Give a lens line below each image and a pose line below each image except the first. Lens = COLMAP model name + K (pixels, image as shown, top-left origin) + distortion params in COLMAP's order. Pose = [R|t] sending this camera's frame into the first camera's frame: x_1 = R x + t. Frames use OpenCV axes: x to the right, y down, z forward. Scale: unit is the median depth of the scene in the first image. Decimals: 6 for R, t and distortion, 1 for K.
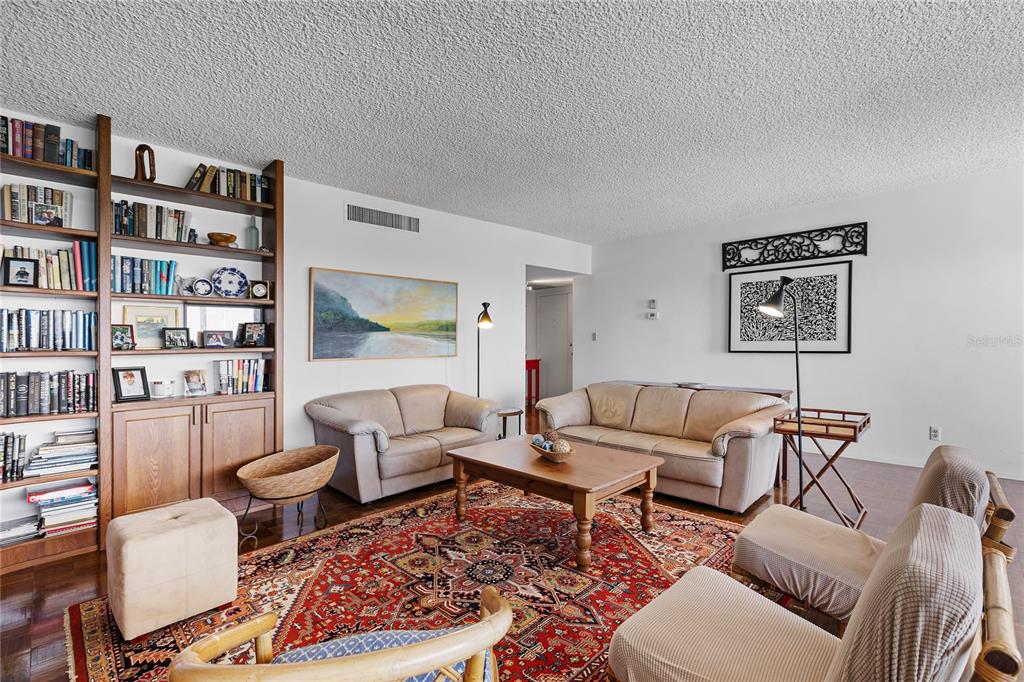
lens RADIAL K [[457.9, 0, 515.6], [0, 457.9, 334.9], [0, 0, 1]] dist [0.001992, 0.000074]
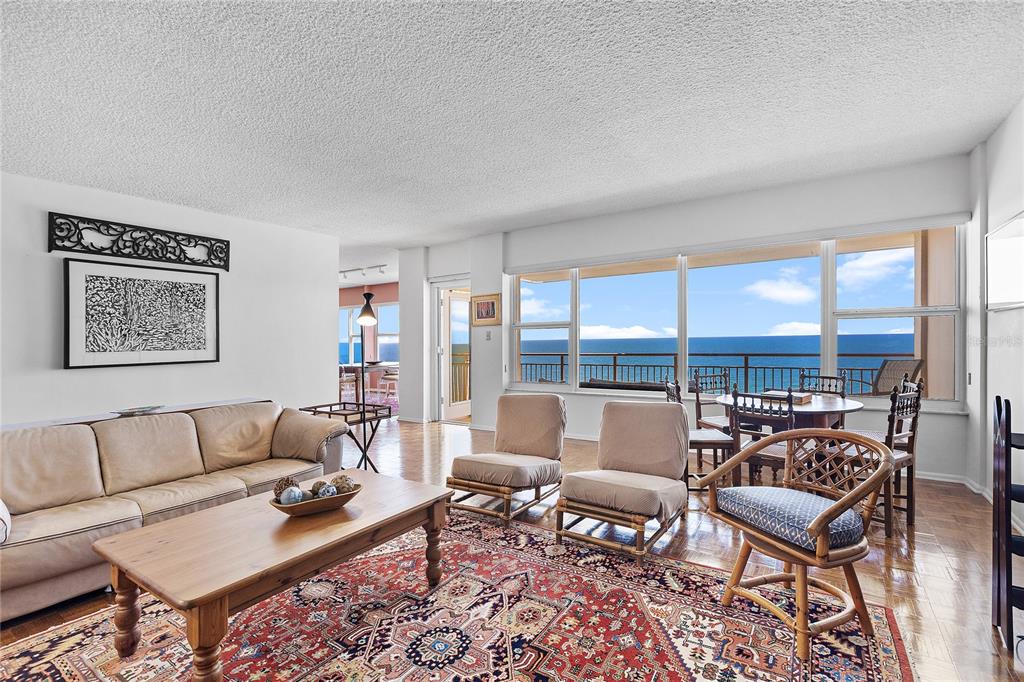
lens RADIAL K [[457.9, 0, 516.5], [0, 457.9, 347.4], [0, 0, 1]] dist [0.001992, 0.000074]
pose [[-0.182593, 0.001163, 0.983188, -0.404520], [0.007676, 0.999971, 0.000243, 0.011553], [-0.983159, 0.007591, -0.182597, 0.494724]]
